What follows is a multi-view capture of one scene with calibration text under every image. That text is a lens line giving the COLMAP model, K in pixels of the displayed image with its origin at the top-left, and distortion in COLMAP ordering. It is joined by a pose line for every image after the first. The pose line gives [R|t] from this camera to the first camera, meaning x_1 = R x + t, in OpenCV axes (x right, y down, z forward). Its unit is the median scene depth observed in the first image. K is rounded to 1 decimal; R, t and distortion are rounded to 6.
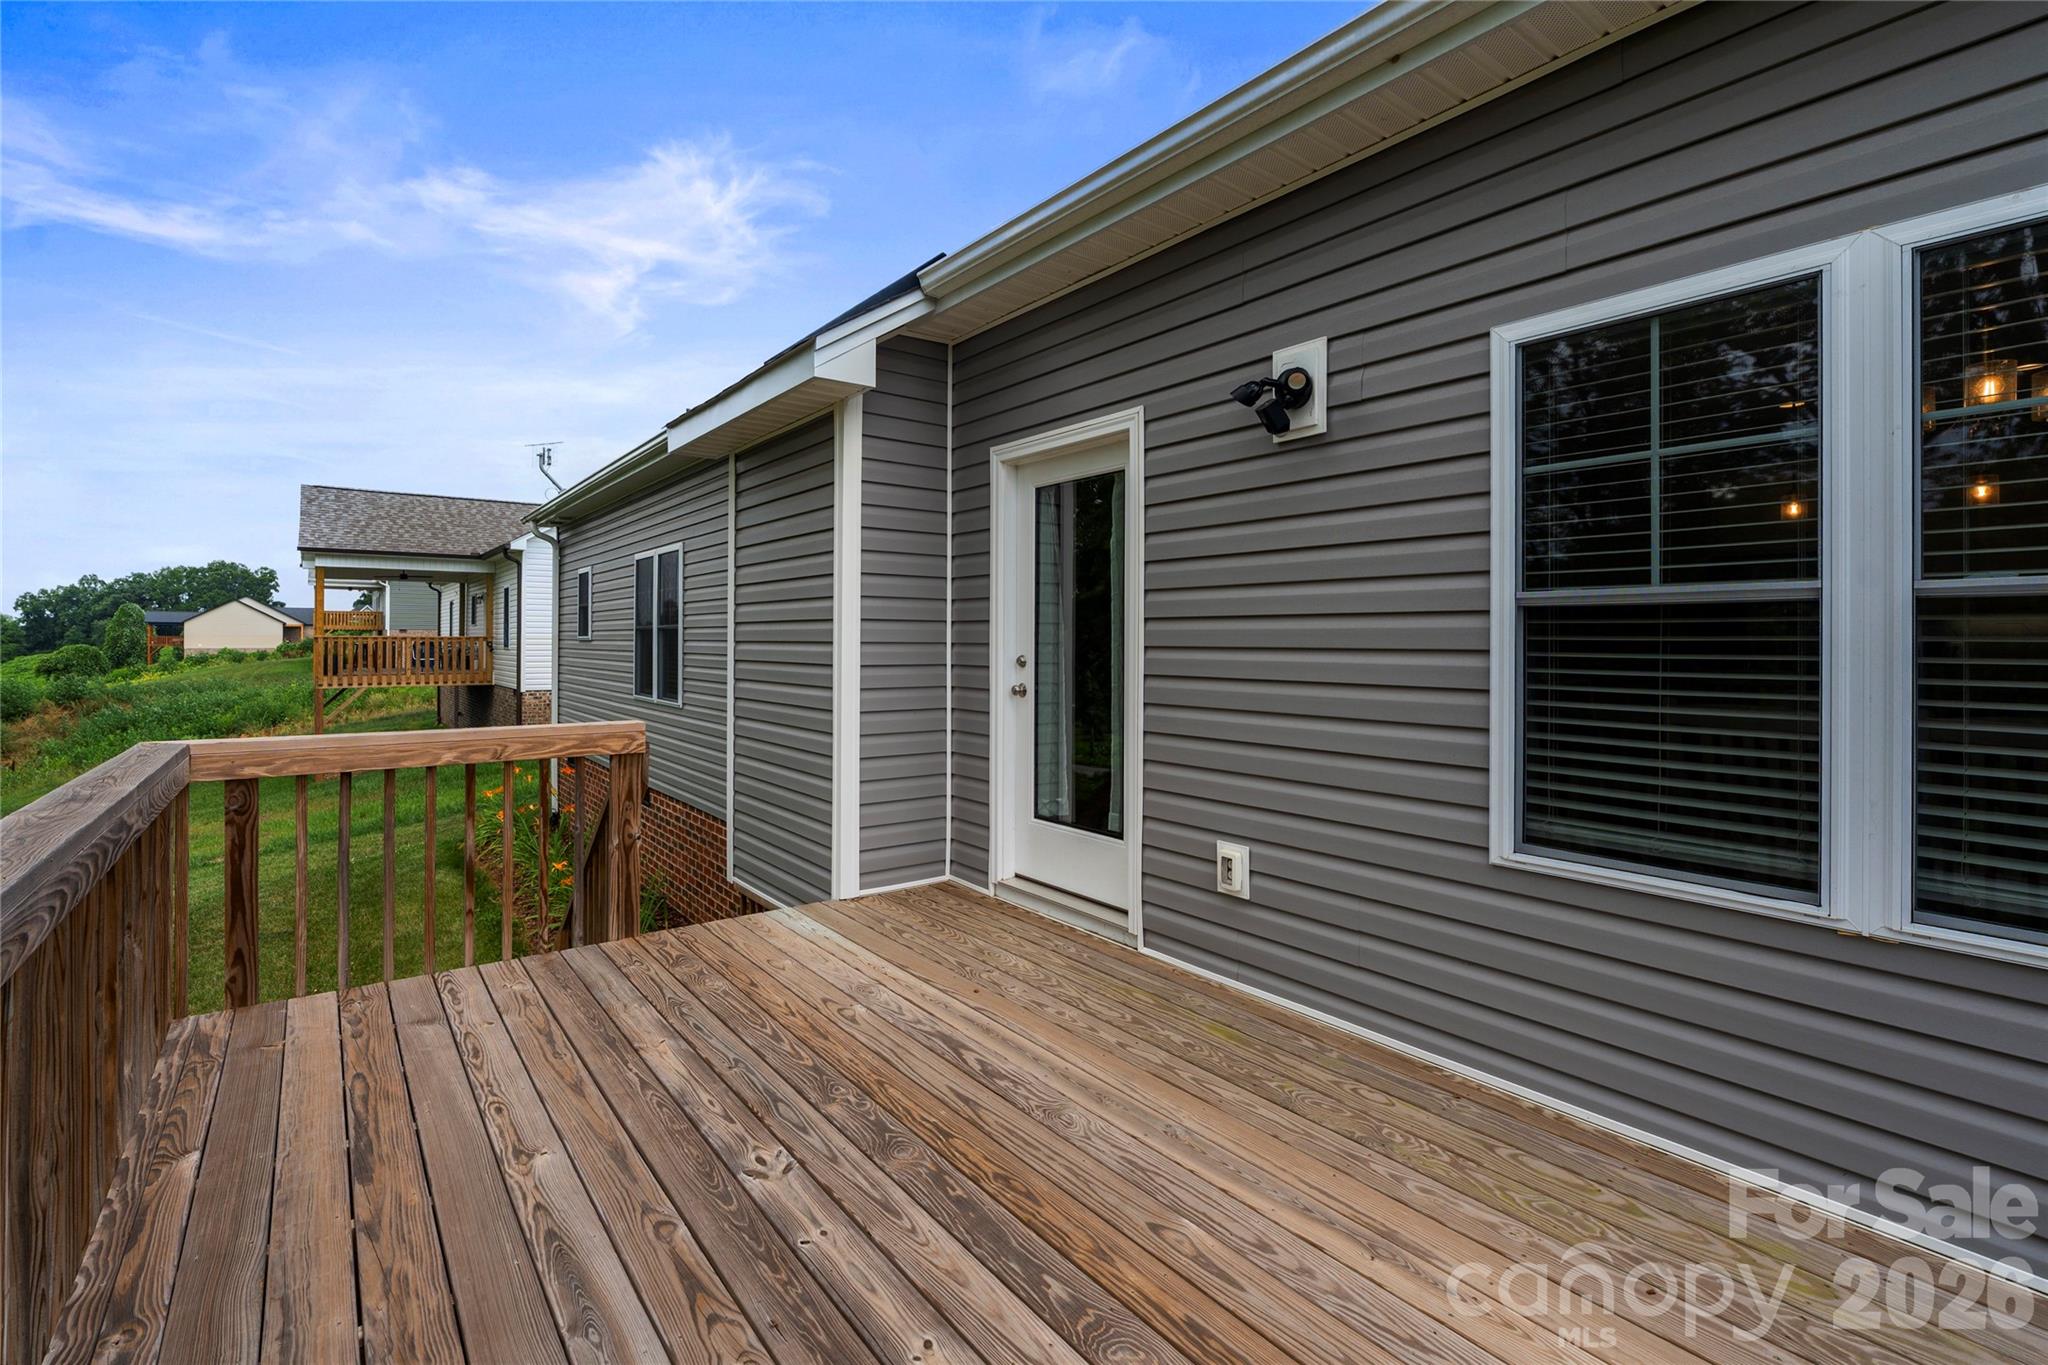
lens RADIAL K [[934.0, 0, 1022.4], [0, 934.0, 630.5], [0, 0, 1]] dist [-0.010108, -0.000266]
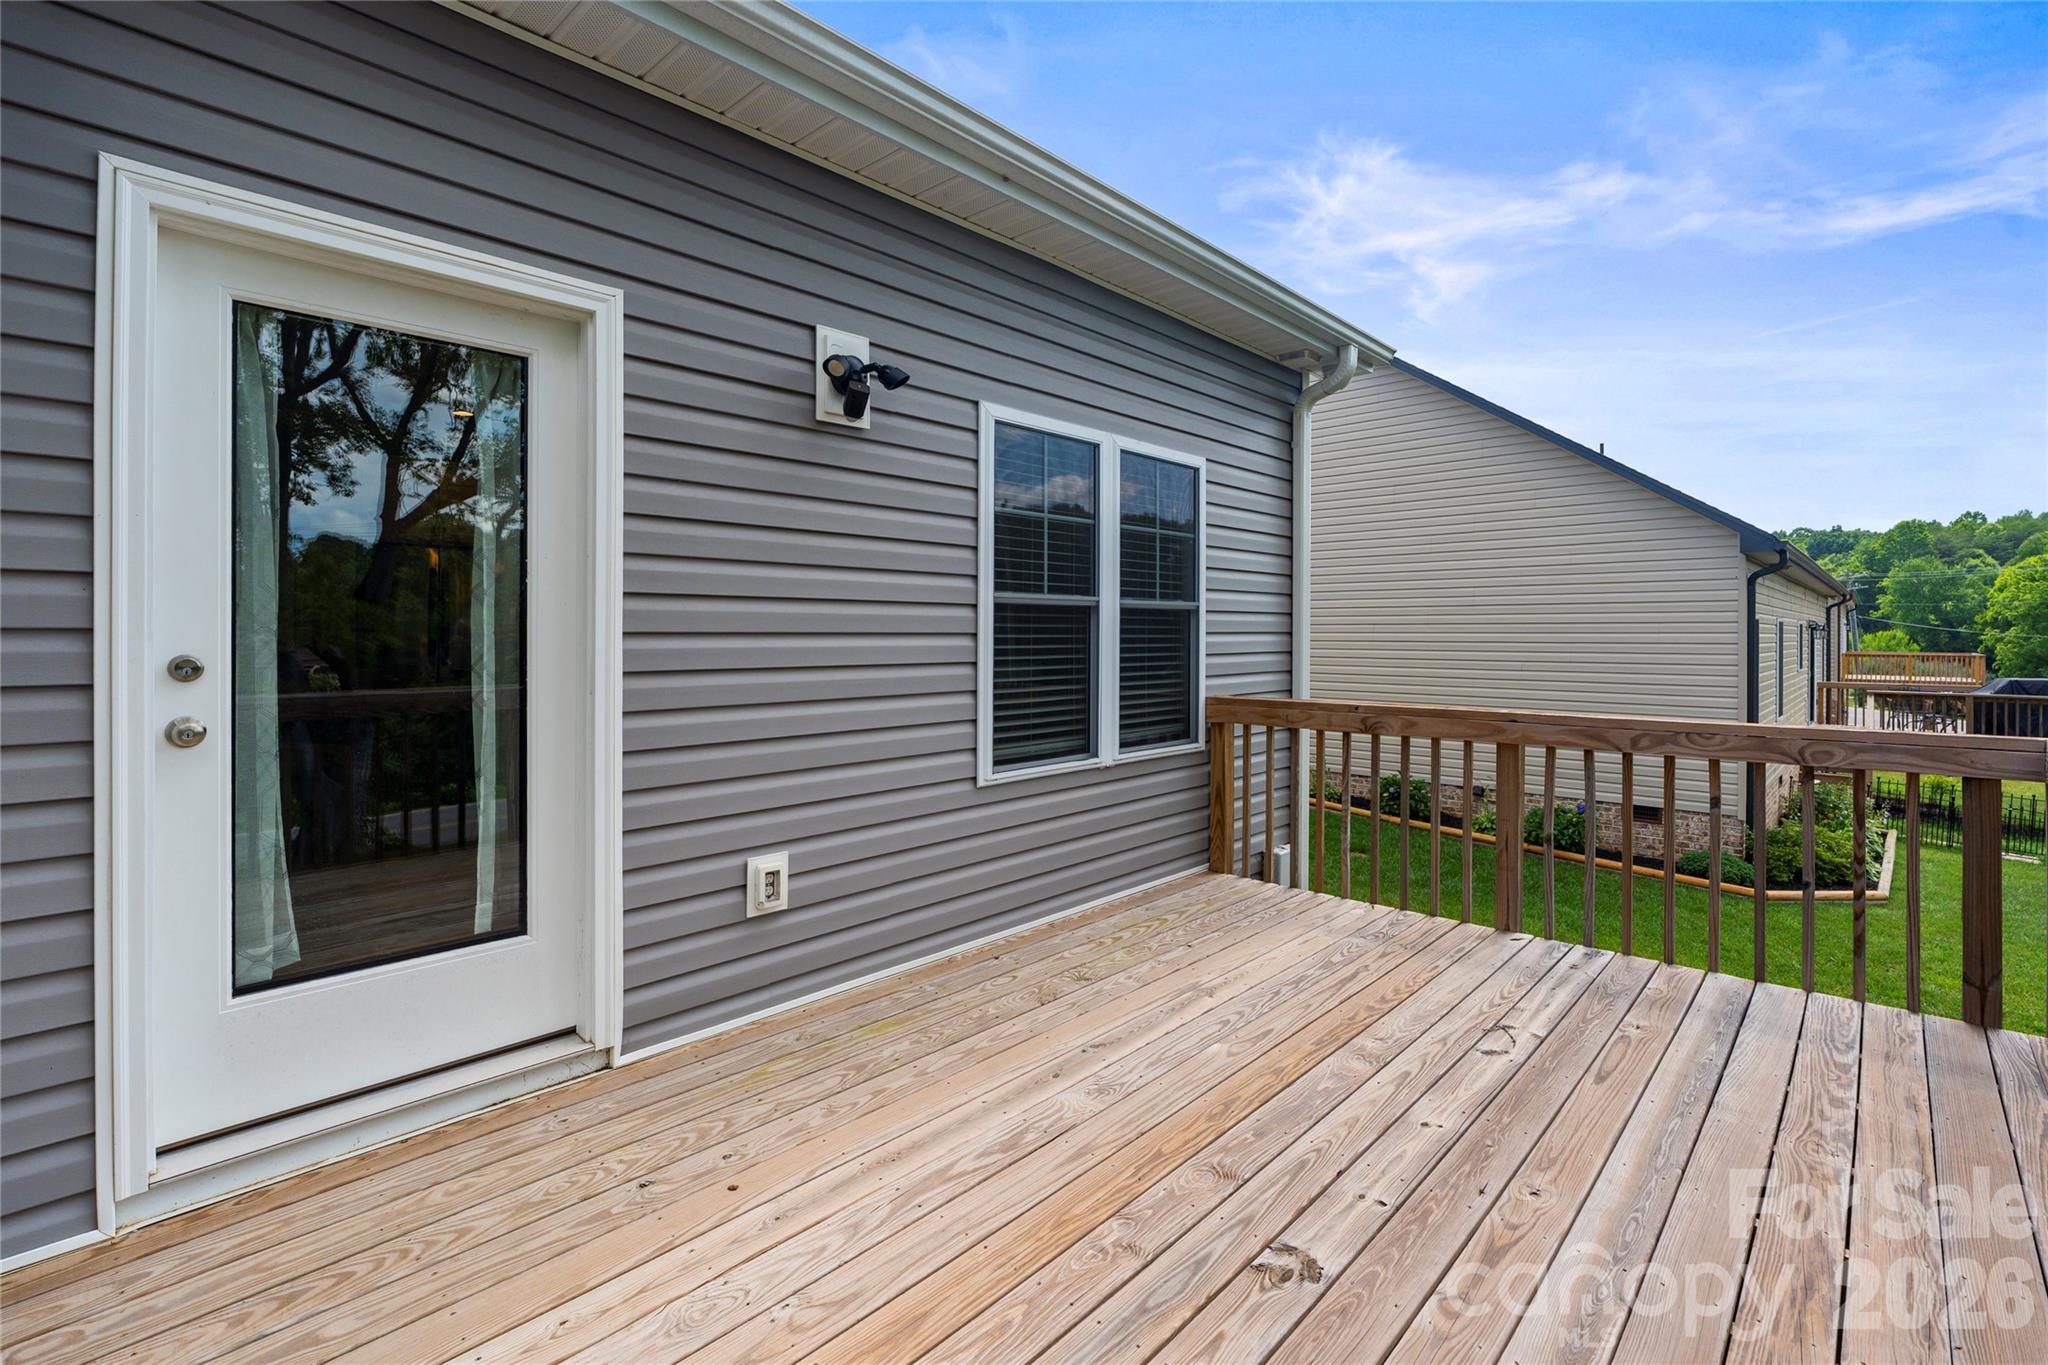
lens RADIAL K [[942.2, 0, 1024.9], [0, 942.2, 628.5], [0, 0, 1]] dist [-0.006655, 0.000252]
pose [[-0.167964, -0.002969, 0.985789, -0.901814], [-0.015498, 0.999880, 0.000371, 0.012356], [-0.985671, -0.015216, -0.167990, 1.184455]]
